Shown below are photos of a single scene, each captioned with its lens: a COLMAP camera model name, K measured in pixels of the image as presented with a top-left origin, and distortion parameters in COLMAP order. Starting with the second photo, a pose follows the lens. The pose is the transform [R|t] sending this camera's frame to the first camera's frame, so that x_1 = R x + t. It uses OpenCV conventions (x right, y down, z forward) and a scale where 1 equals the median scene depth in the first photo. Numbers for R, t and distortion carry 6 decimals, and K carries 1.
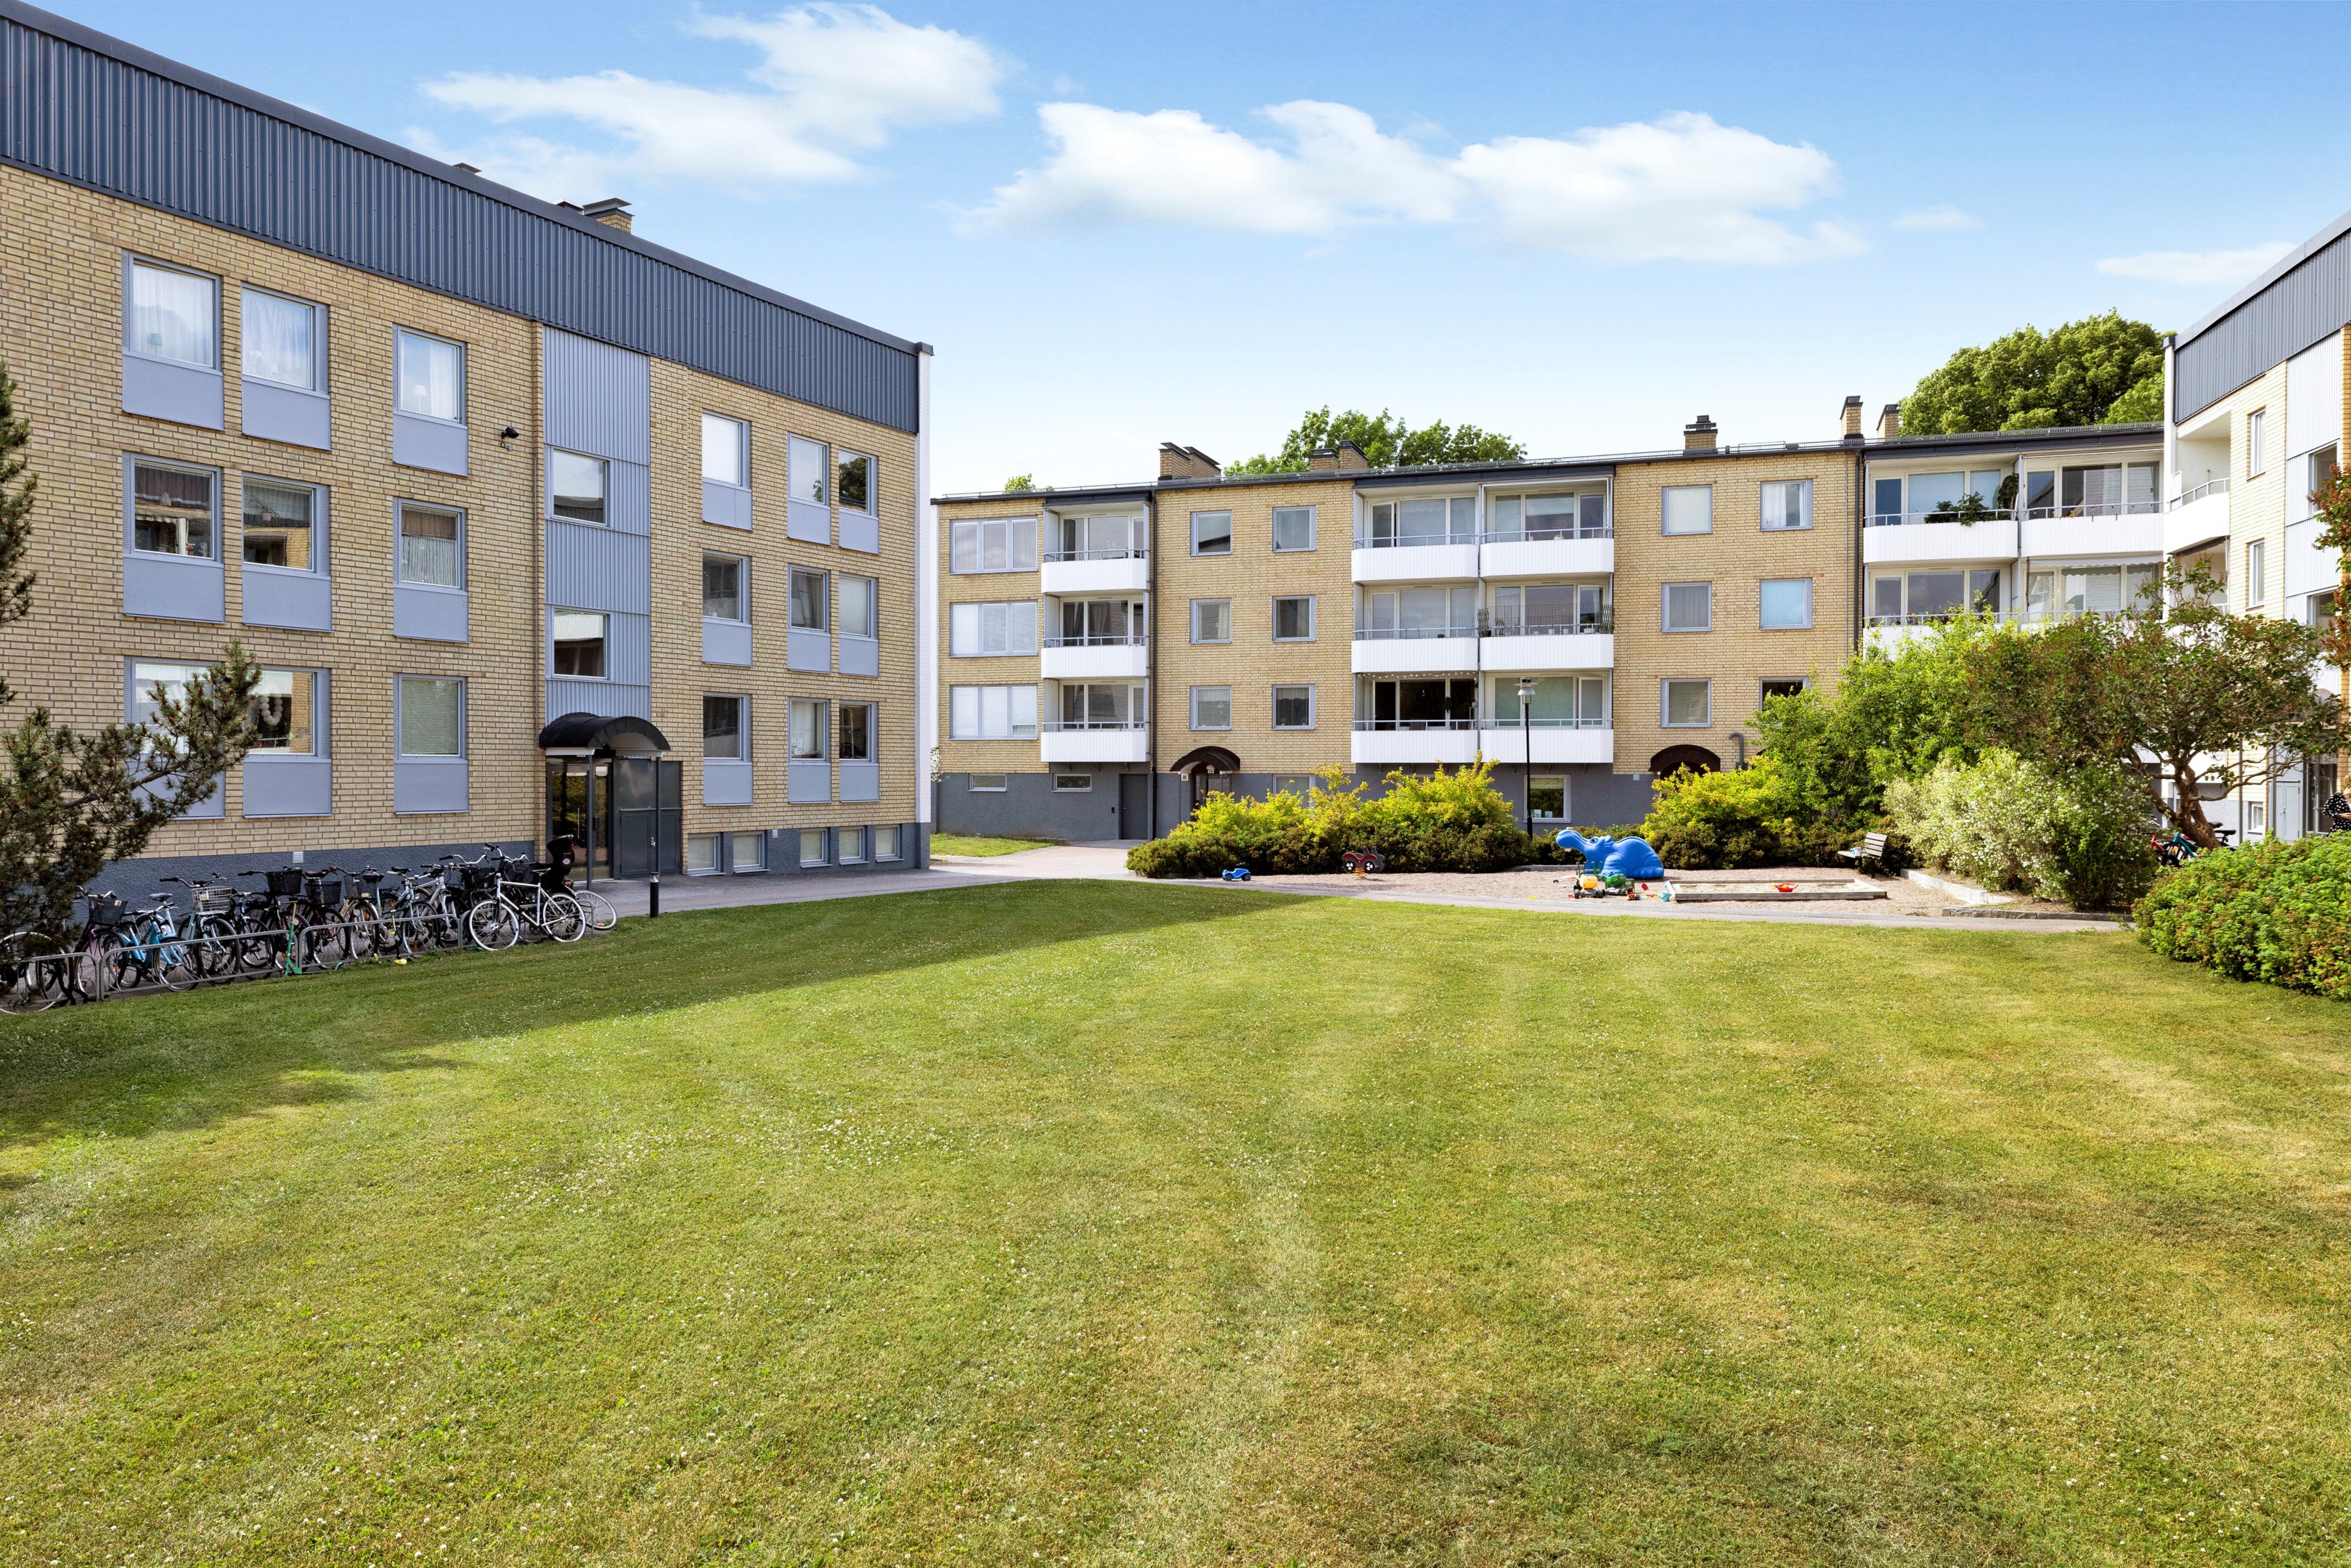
lens RADIAL K [[1611.4, 0, 1167.3], [0, 1611.4, 784.9], [0, 0, 1]] dist [0.002849, -0.001468]
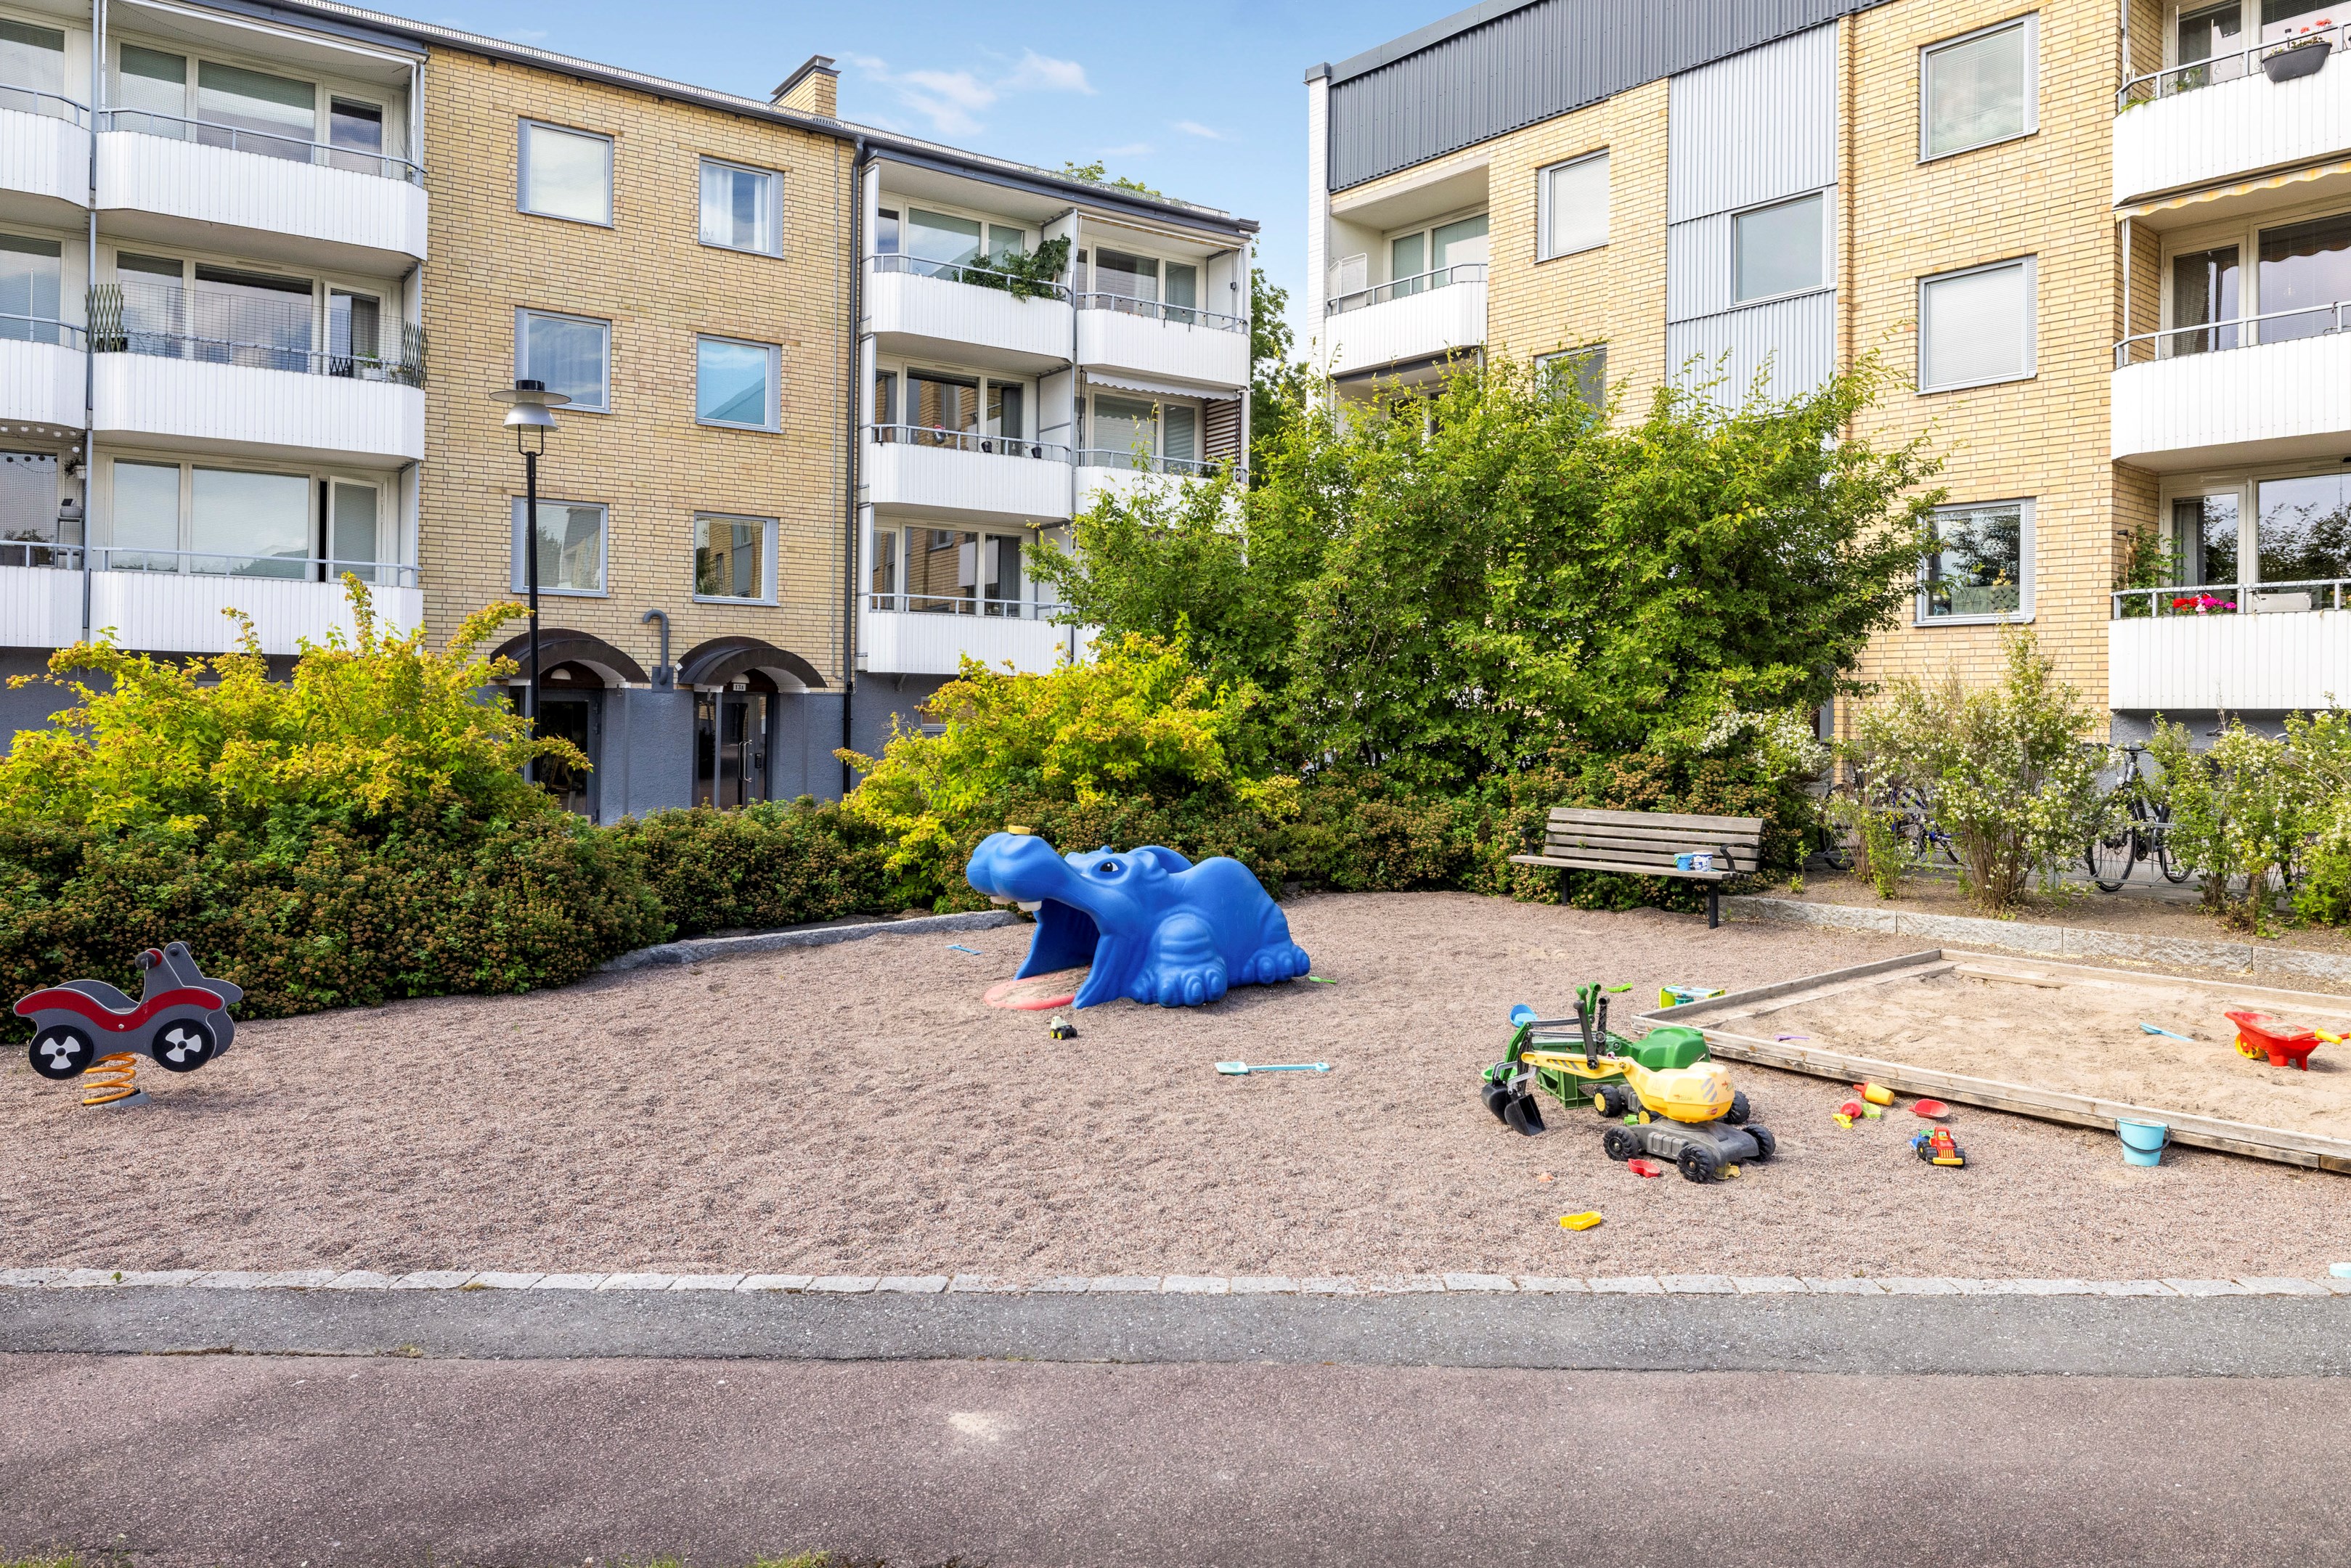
lens RADIAL K [[1611.4, 0, 1130.8], [0, 1611.4, 711.8], [0, 0, 1]] dist [0.002849, -0.001468]
pose [[0.598796, 0.013396, 0.800789, 0.021369], [-0.006628, 0.999909, -0.011771, 0.006390], [-0.800874, 0.001741, 0.598830, 0.567554]]
